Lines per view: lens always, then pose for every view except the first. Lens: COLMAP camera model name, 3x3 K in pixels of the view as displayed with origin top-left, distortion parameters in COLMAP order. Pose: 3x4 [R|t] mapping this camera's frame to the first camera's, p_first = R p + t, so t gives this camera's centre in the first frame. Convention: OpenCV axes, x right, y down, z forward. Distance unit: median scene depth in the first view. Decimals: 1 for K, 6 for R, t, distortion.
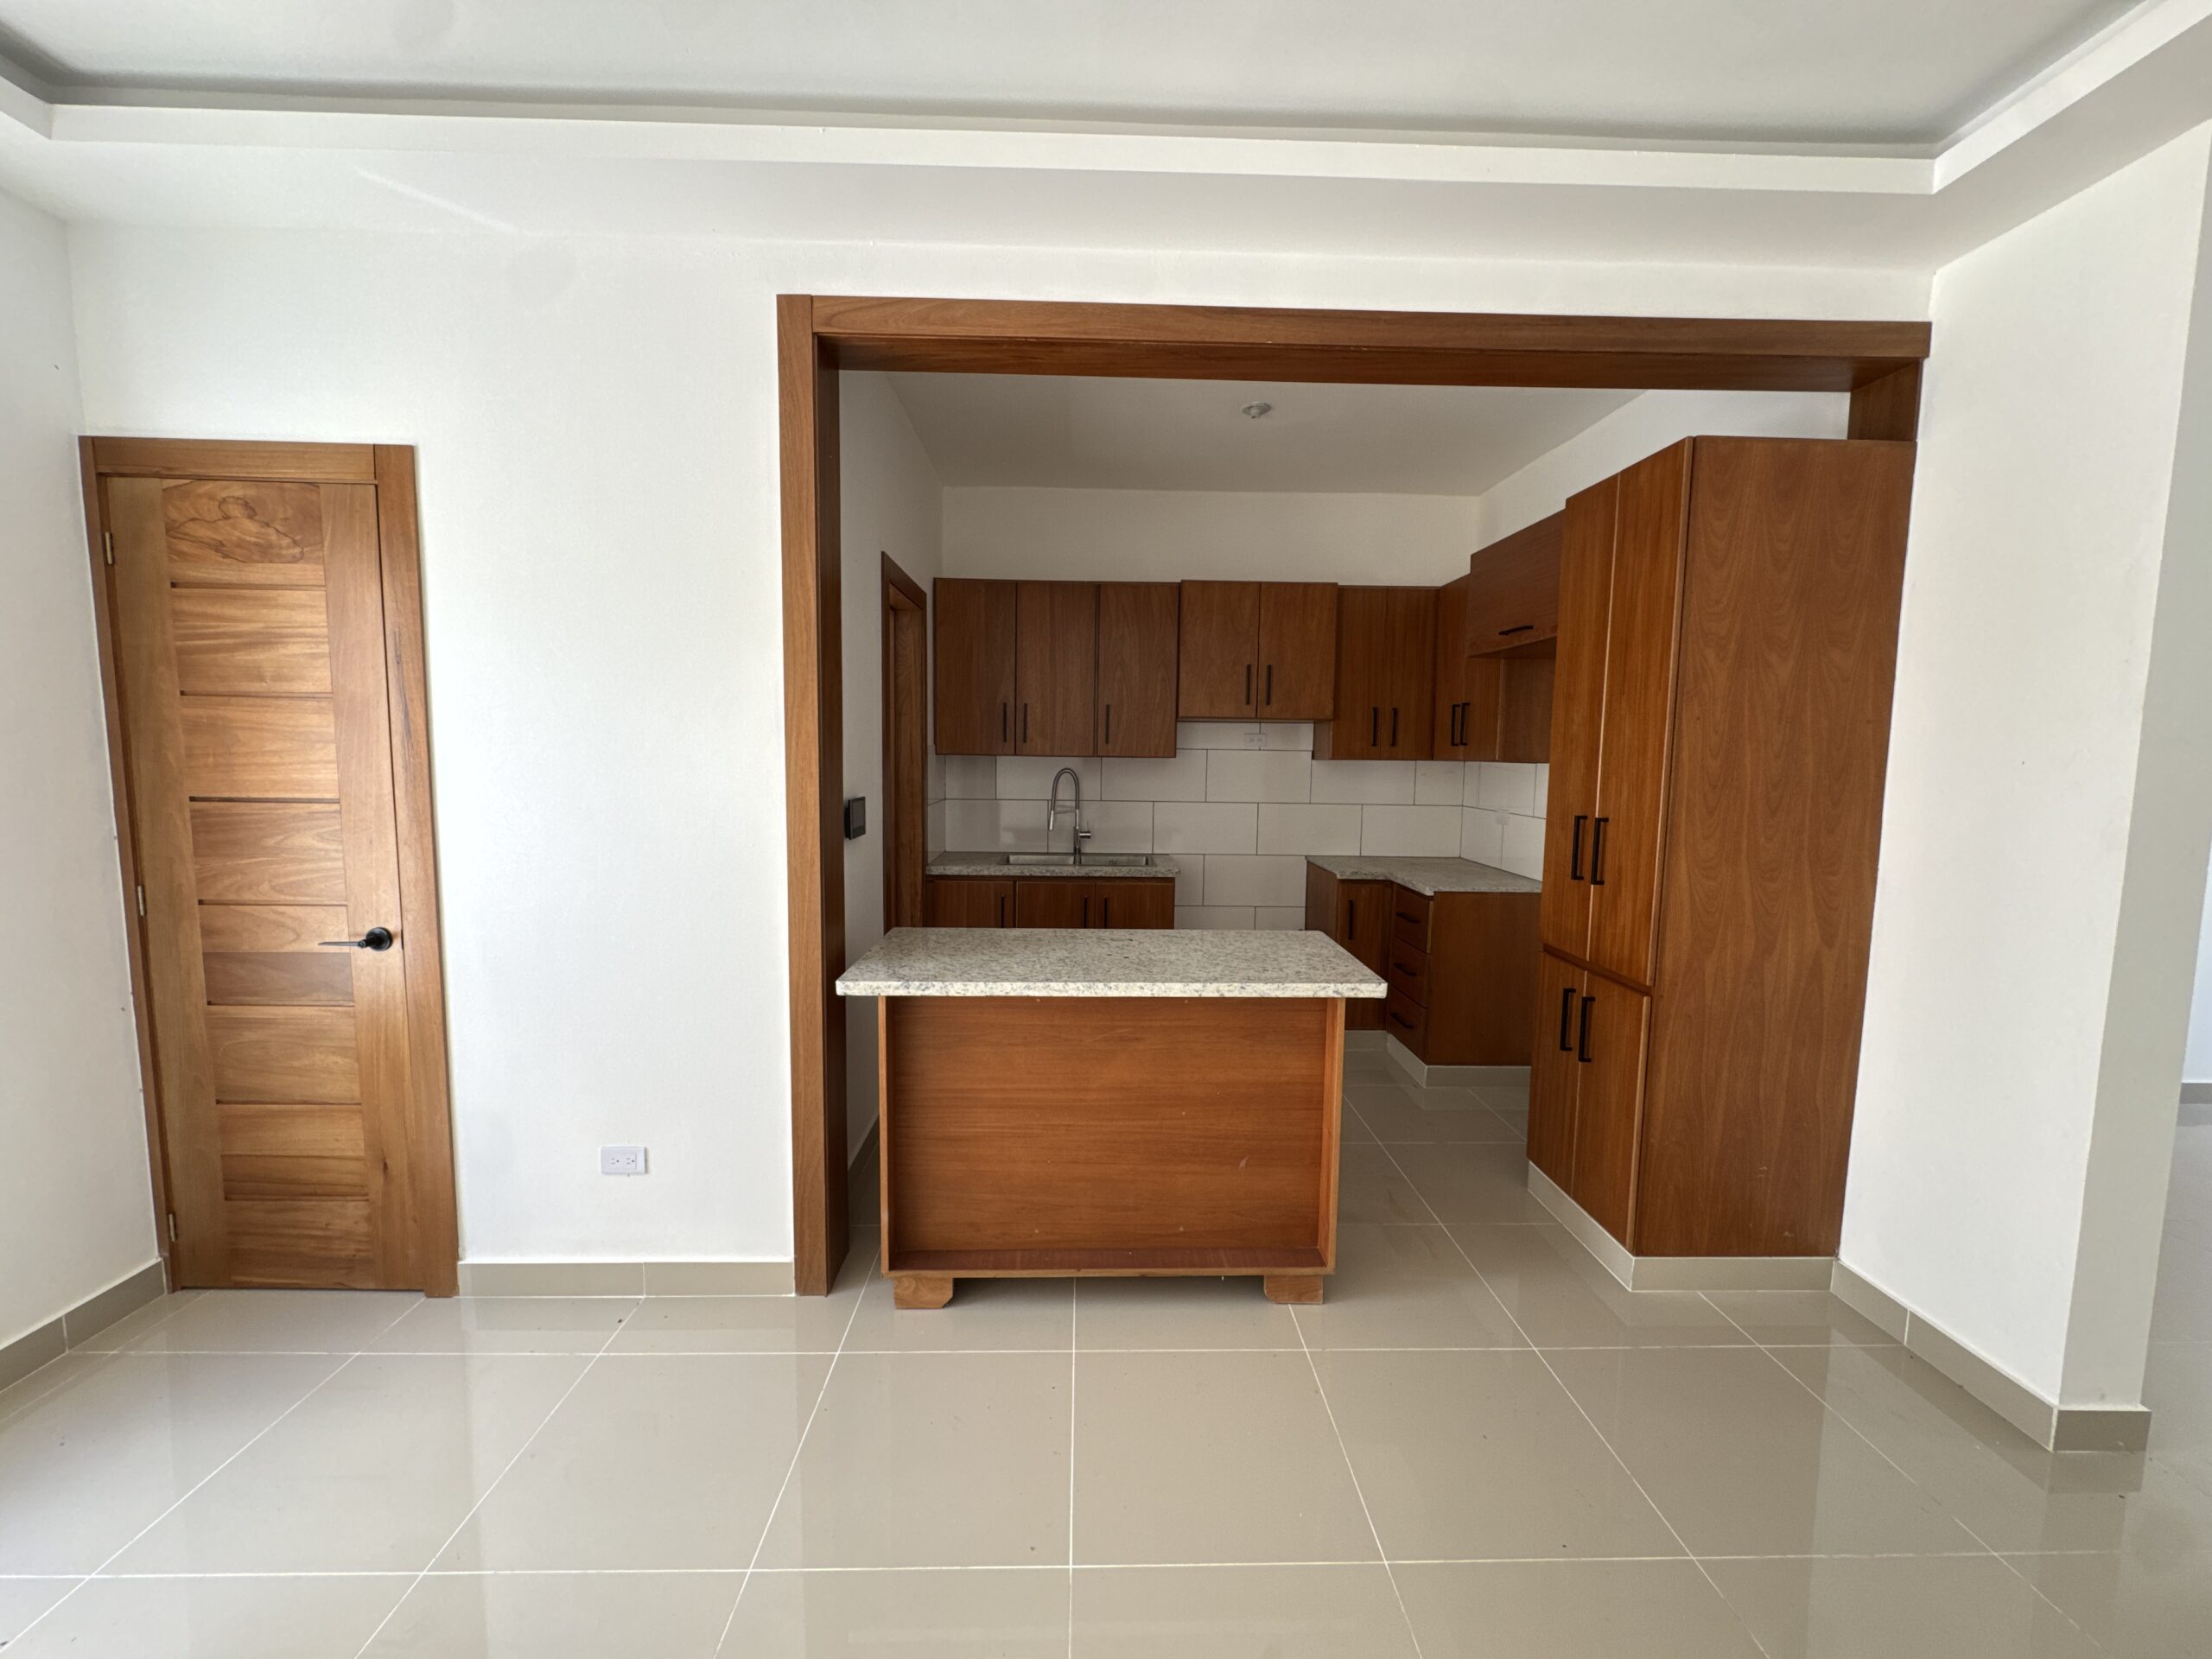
lens RADIAL K [[881.7, 0, 1106.8], [0, 881.7, 825.8], [0, 0, 1]] dist [-0.003071, 0.000262]
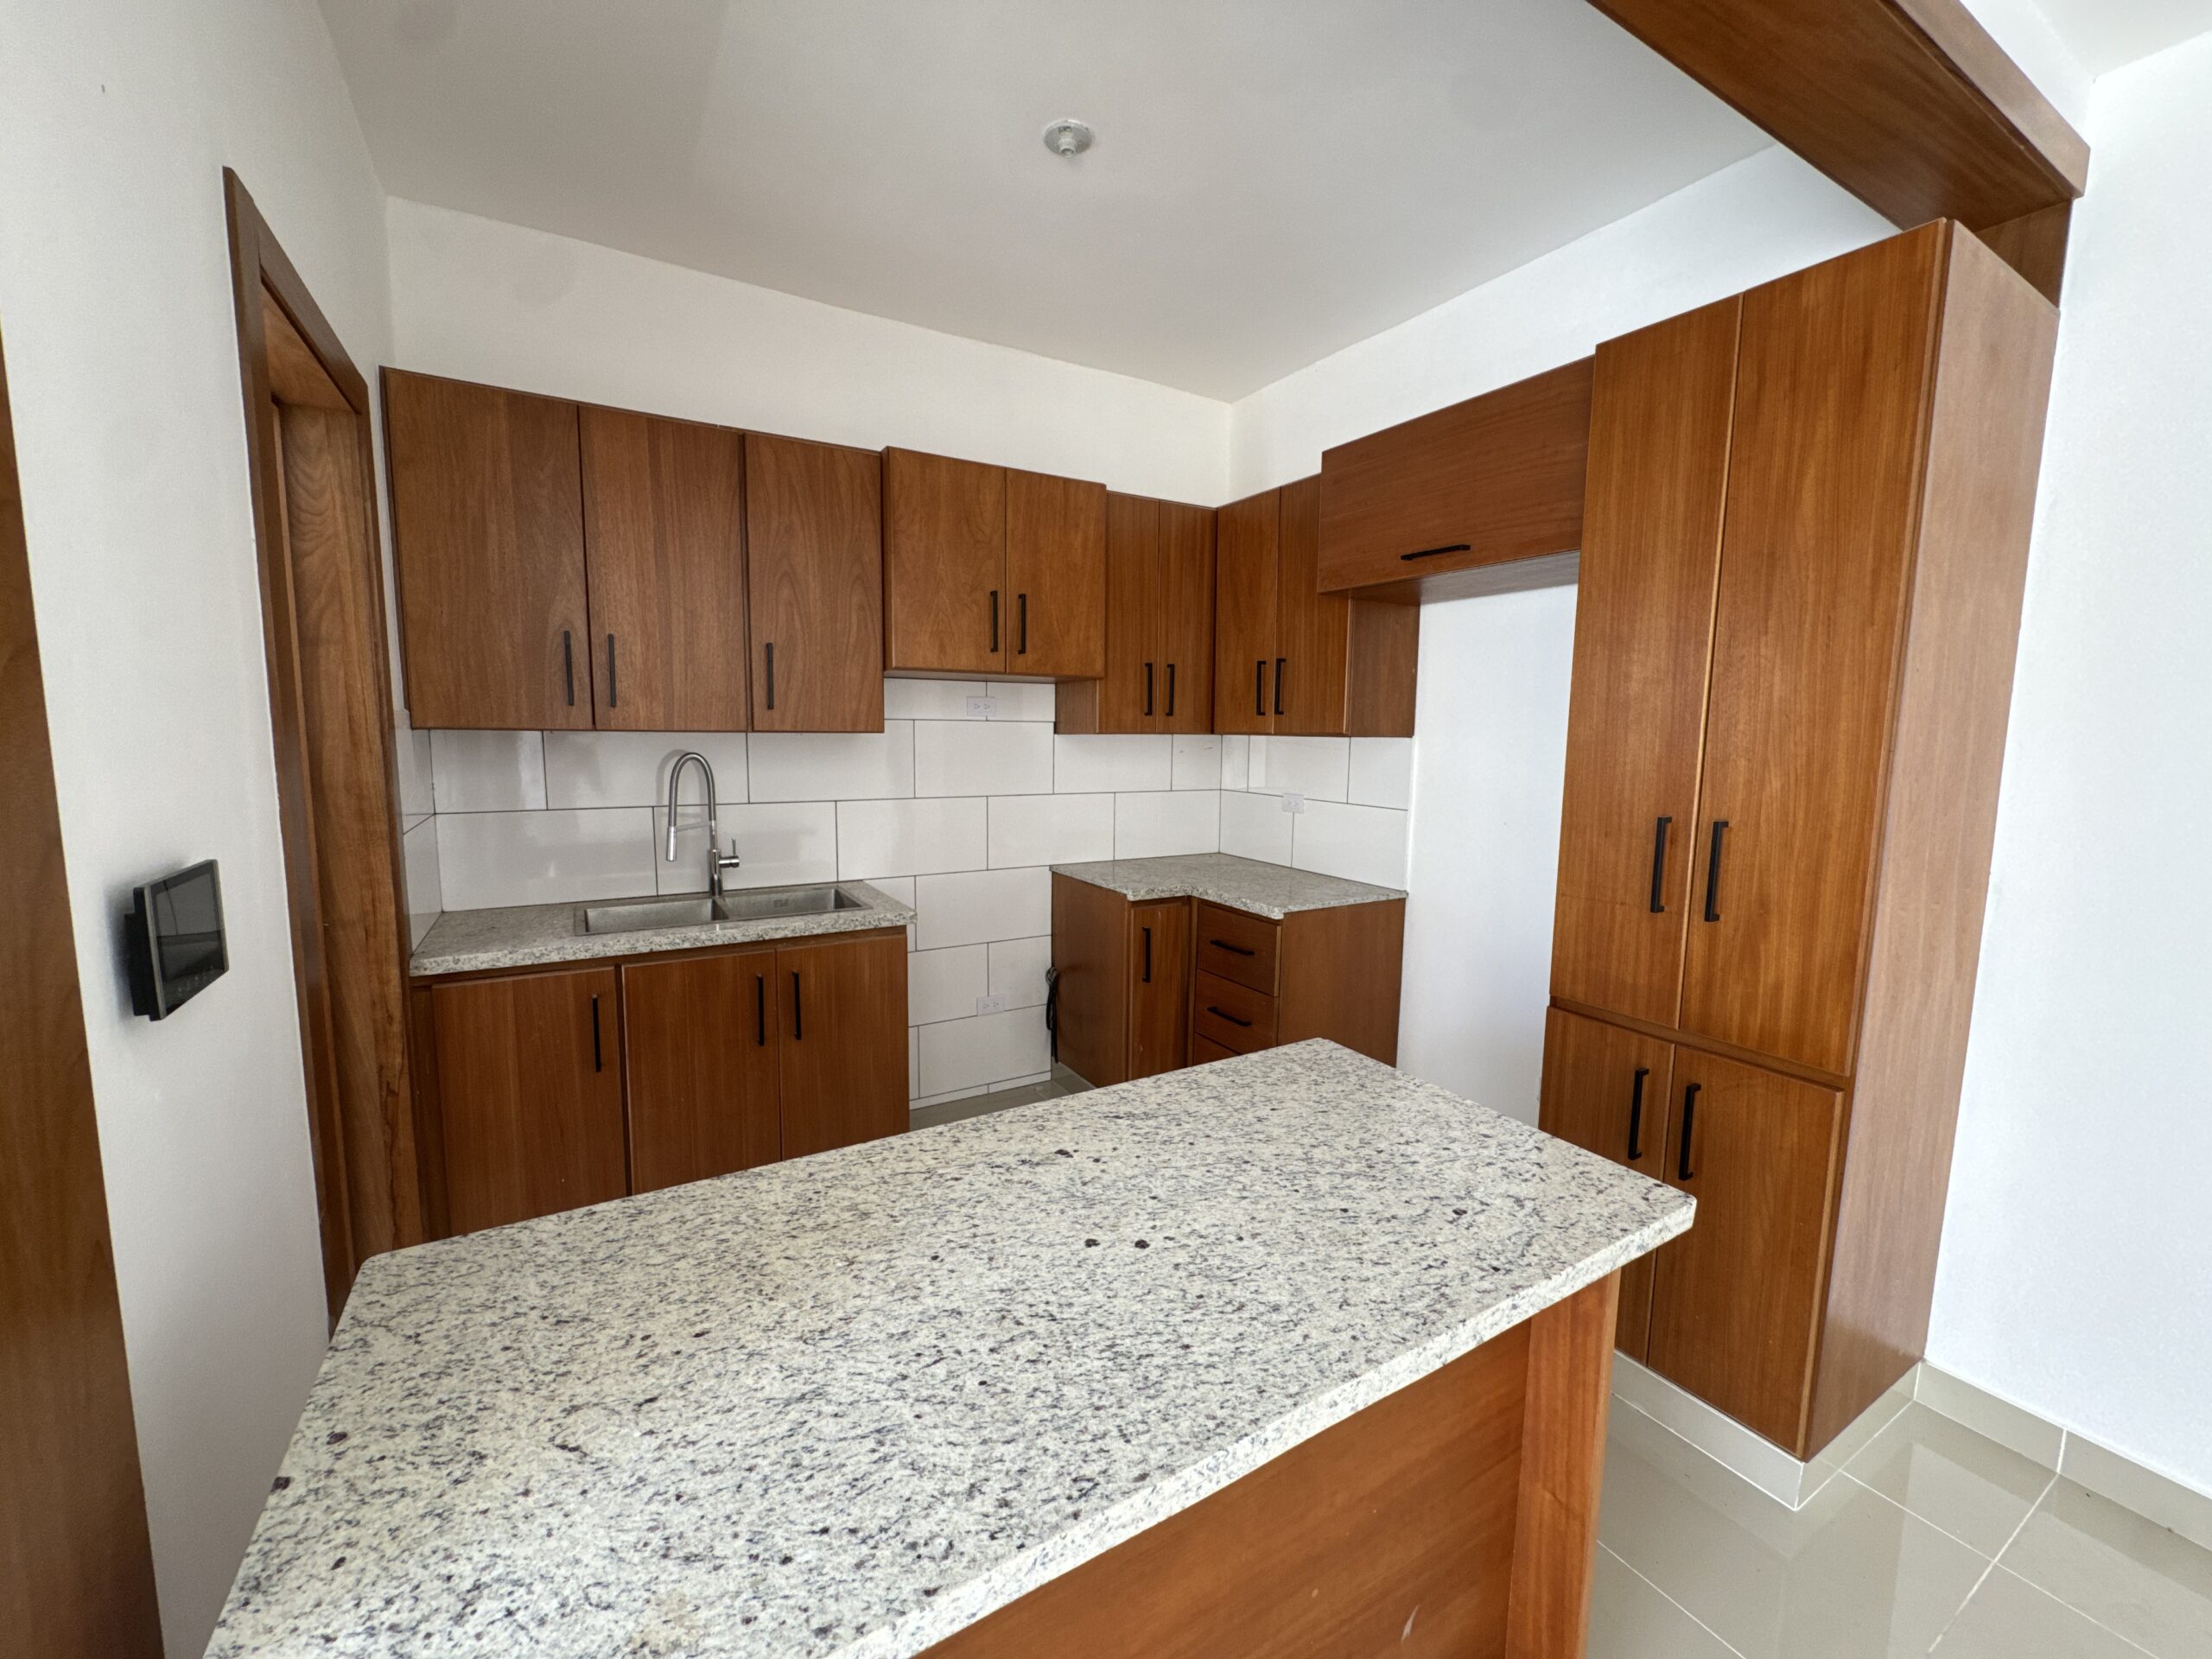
lens RADIAL K [[881.7, 0, 1106.8], [0, 881.7, 825.8], [0, 0, 1]] dist [-0.003071, 0.000262]
pose [[0.872290, -0.056929, 0.485663, -0.096673], [0.041688, 0.998242, 0.042138, -0.030829], [-0.487208, -0.016510, 0.873130, 0.374184]]
